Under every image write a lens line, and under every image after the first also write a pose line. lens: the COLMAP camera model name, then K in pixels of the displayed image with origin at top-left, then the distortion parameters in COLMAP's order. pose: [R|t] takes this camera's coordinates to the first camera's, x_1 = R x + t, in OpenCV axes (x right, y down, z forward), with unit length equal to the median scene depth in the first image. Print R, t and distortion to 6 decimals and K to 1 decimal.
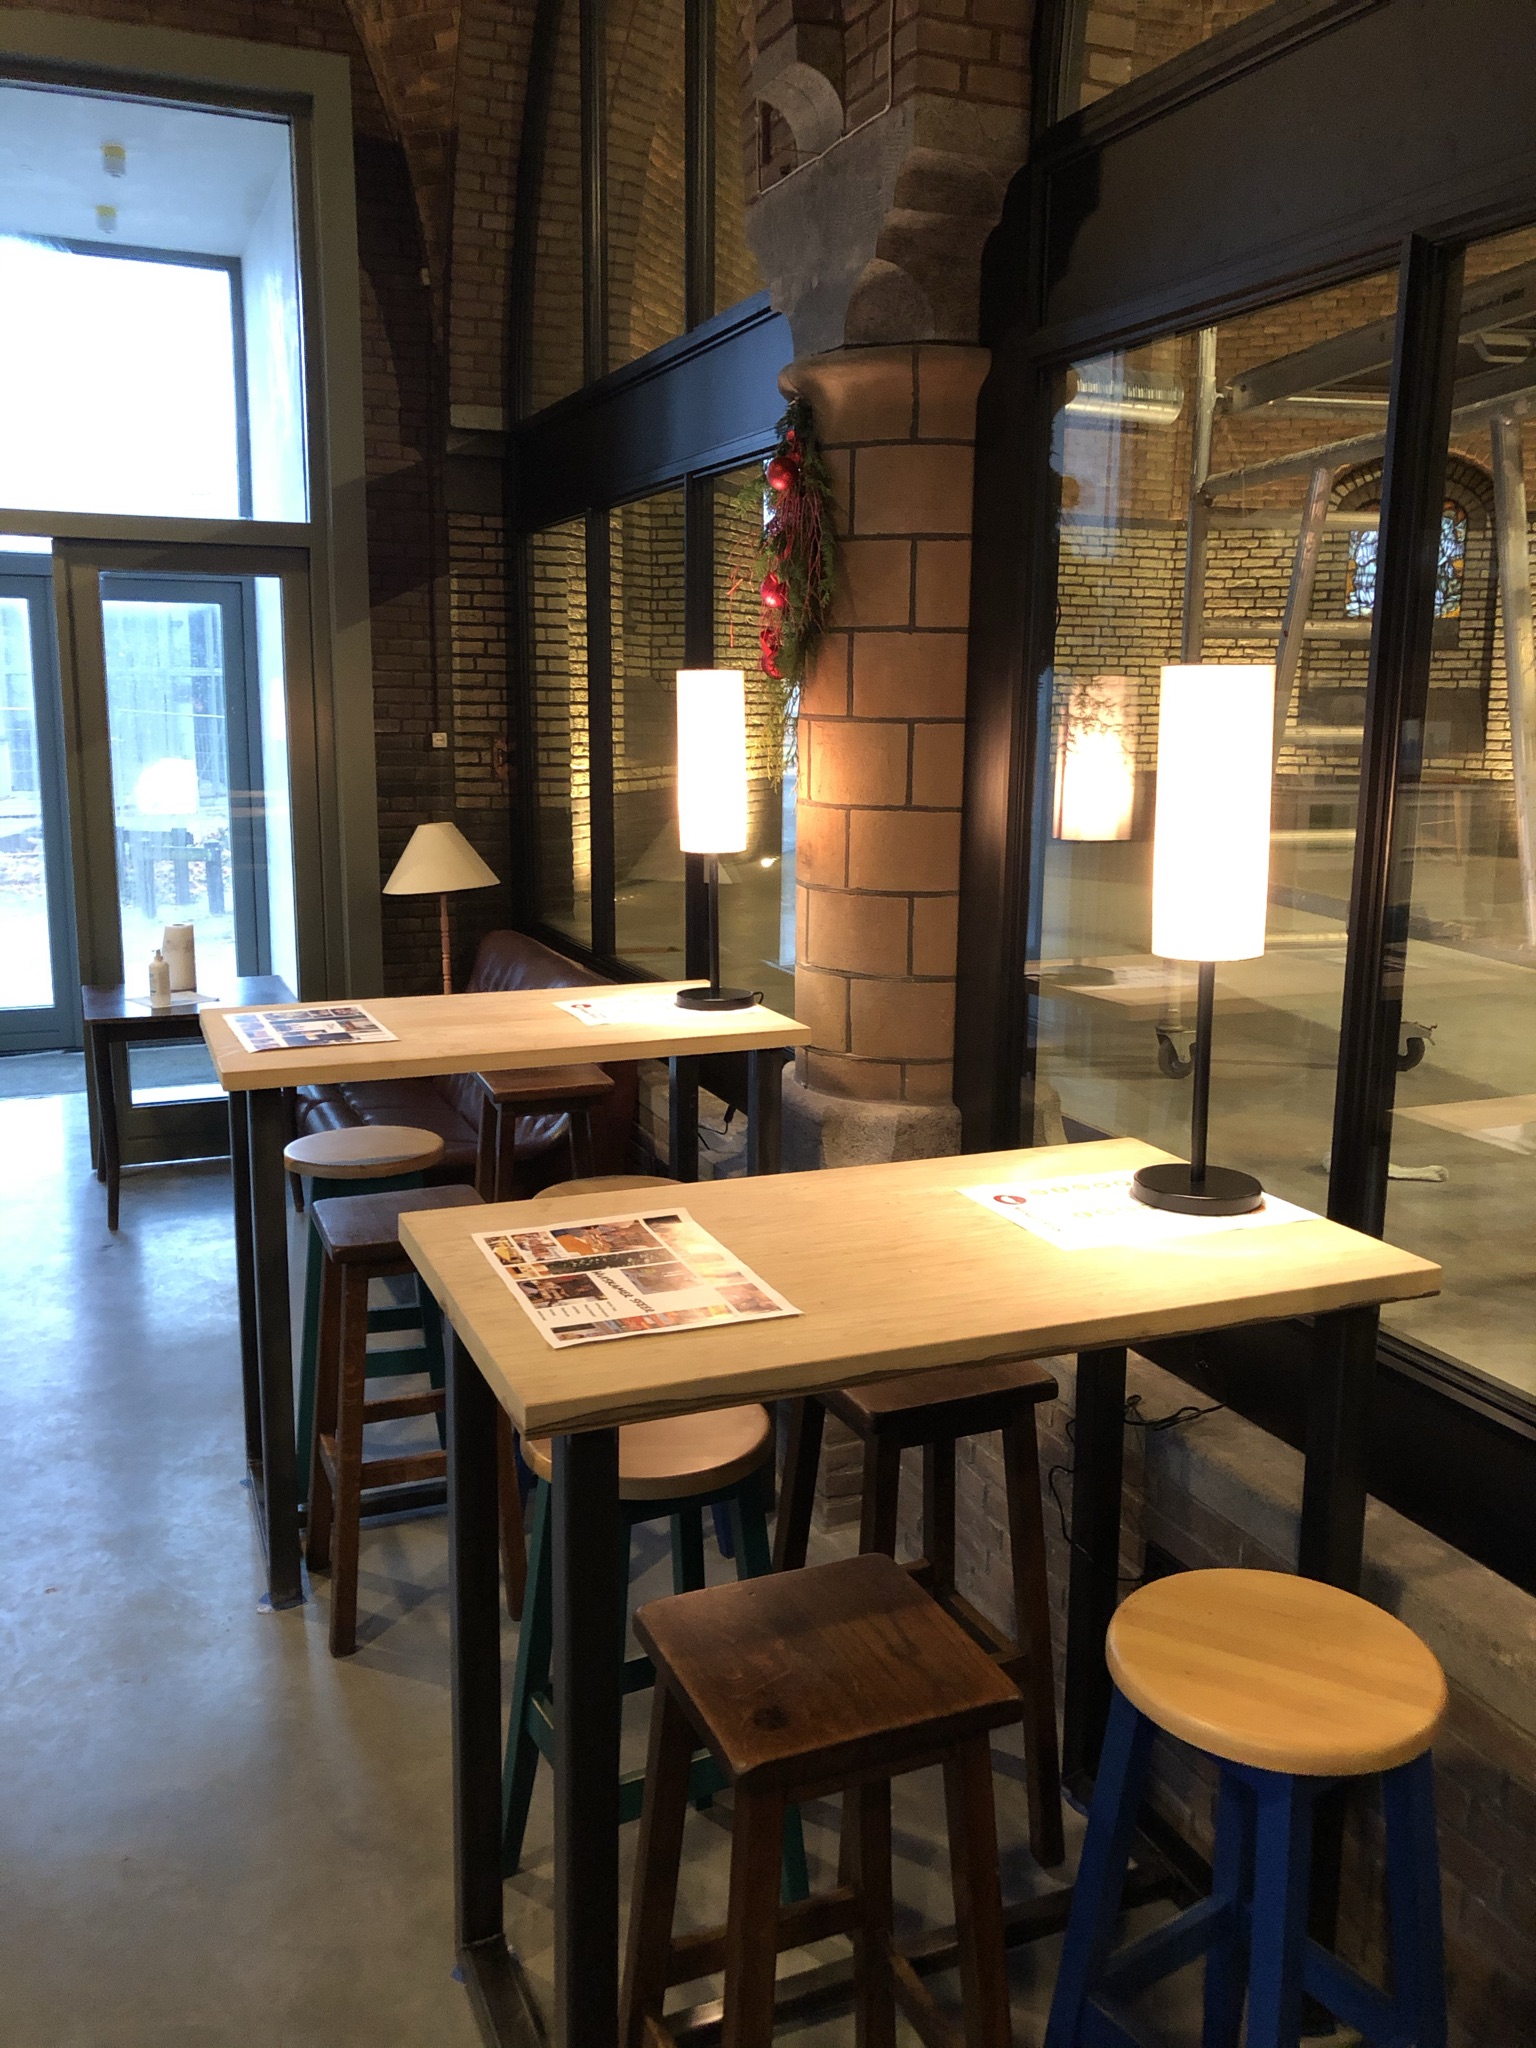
lens RADIAL K [[1697.6, 0, 770.1], [0, 1697.6, 1021.6], [0, 0, 1]] dist [0.018396, -0.013832]
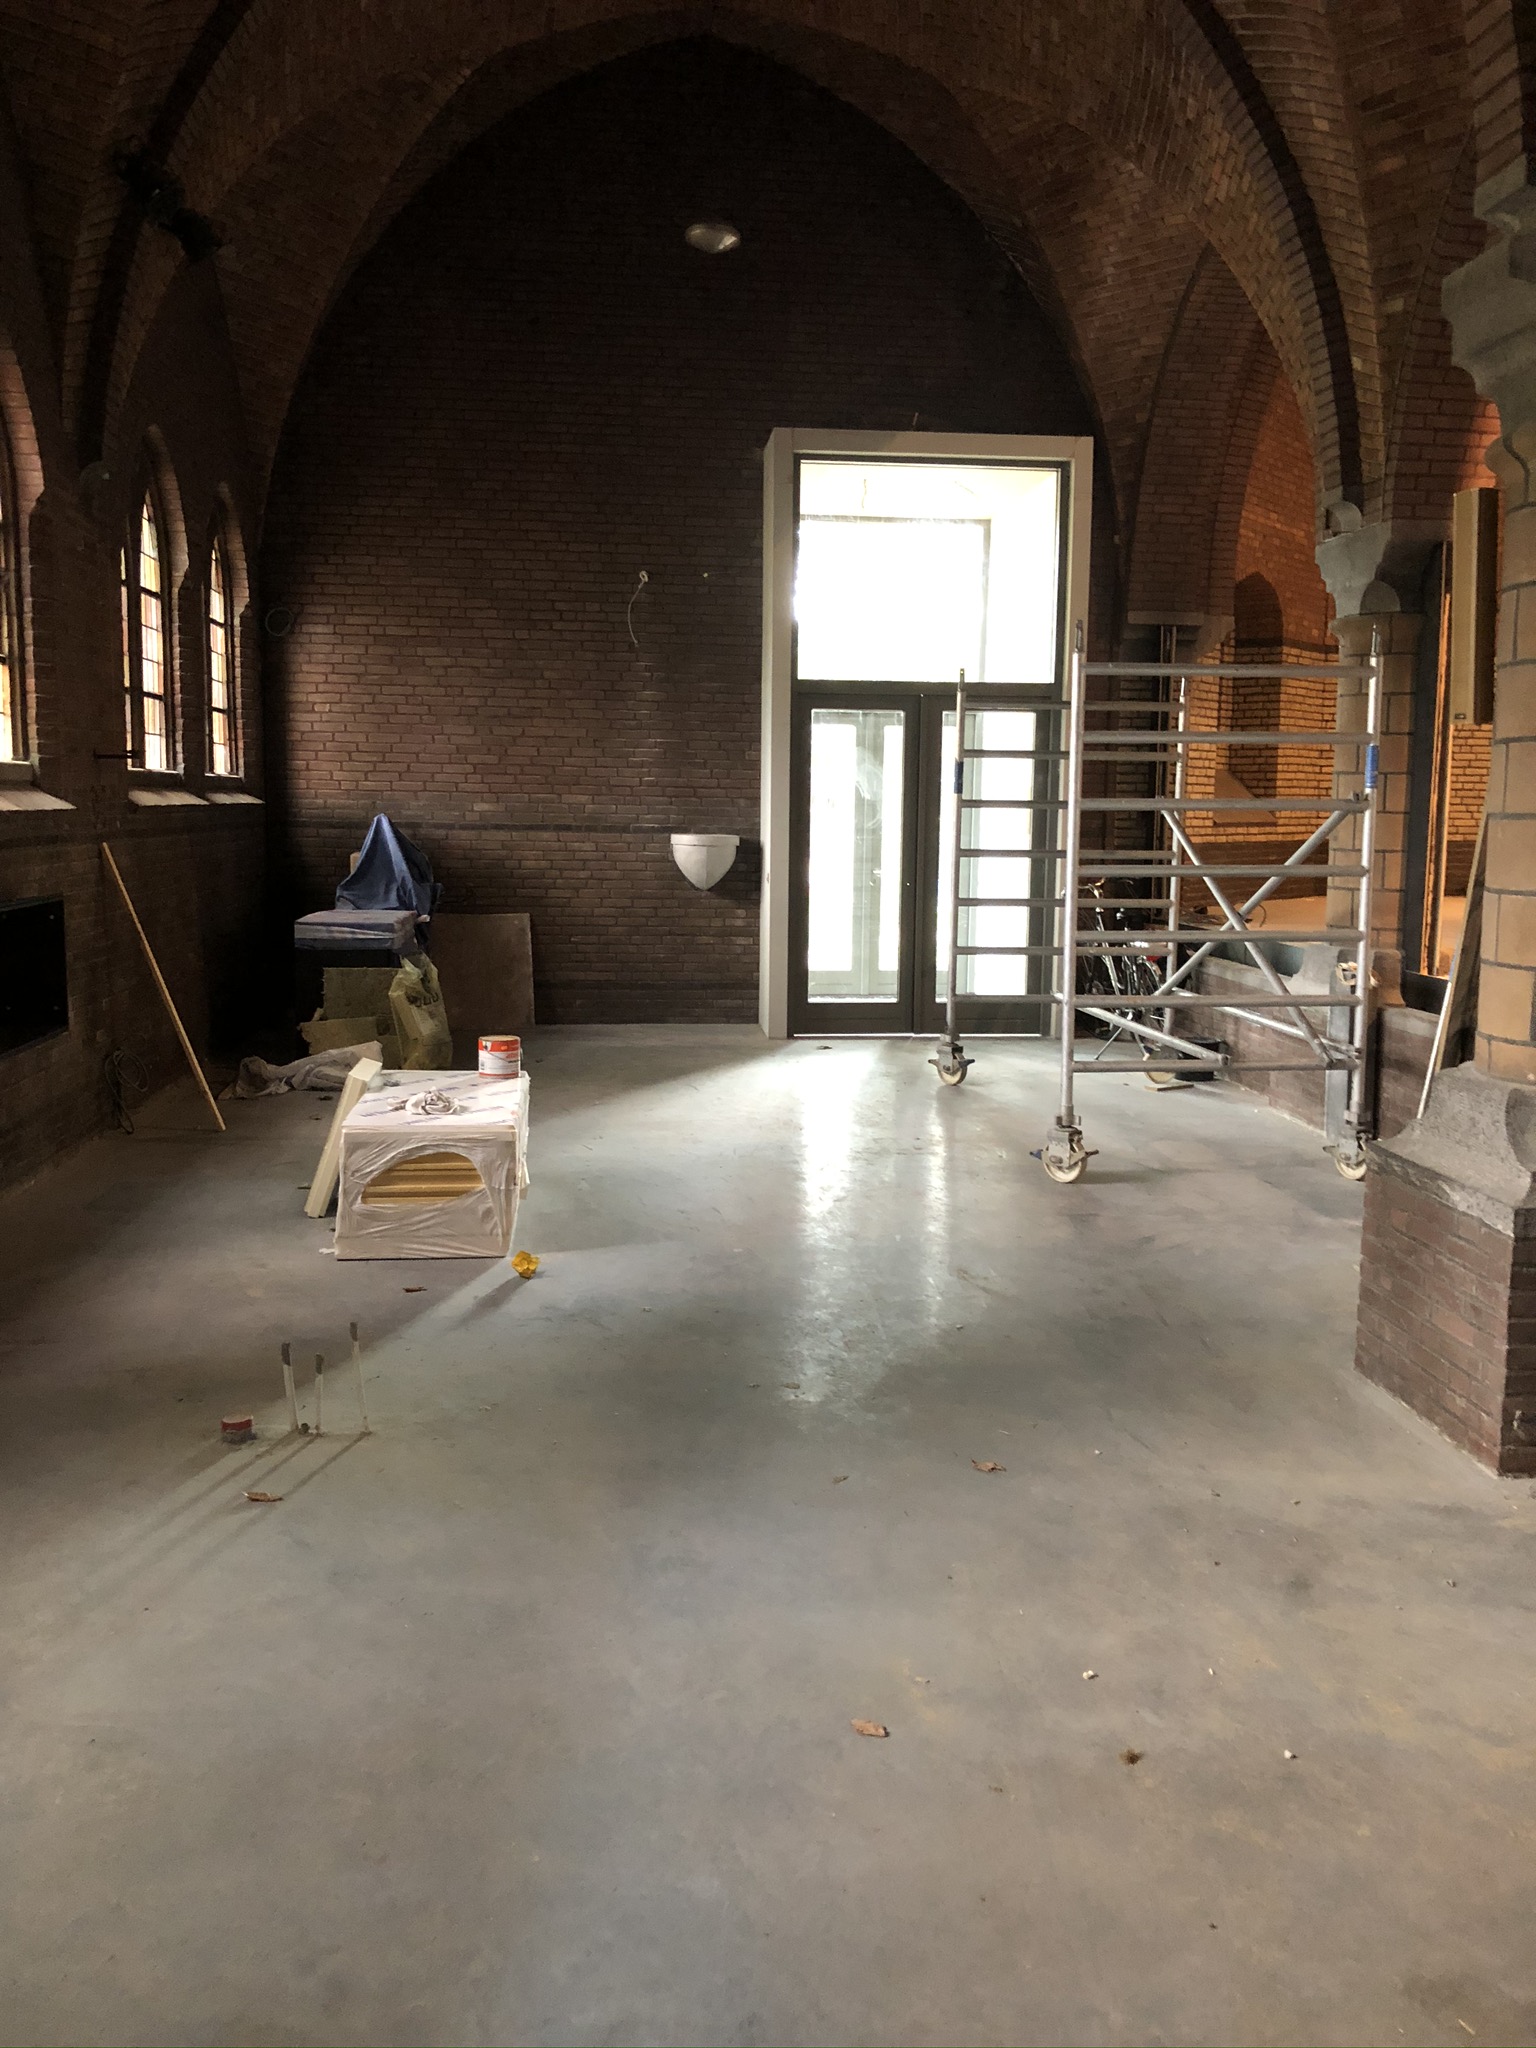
lens RADIAL K [[1697.6, 0, 765.6], [0, 1697.6, 1024.6], [0, 0, 1]] dist [0.018396, -0.013832]
pose [[0.953946, 0.035758, -0.297840, -0.009161], [-0.054846, 0.996924, -0.055979, 0.177030], [0.294923, 0.069736, 0.952973, -0.739788]]
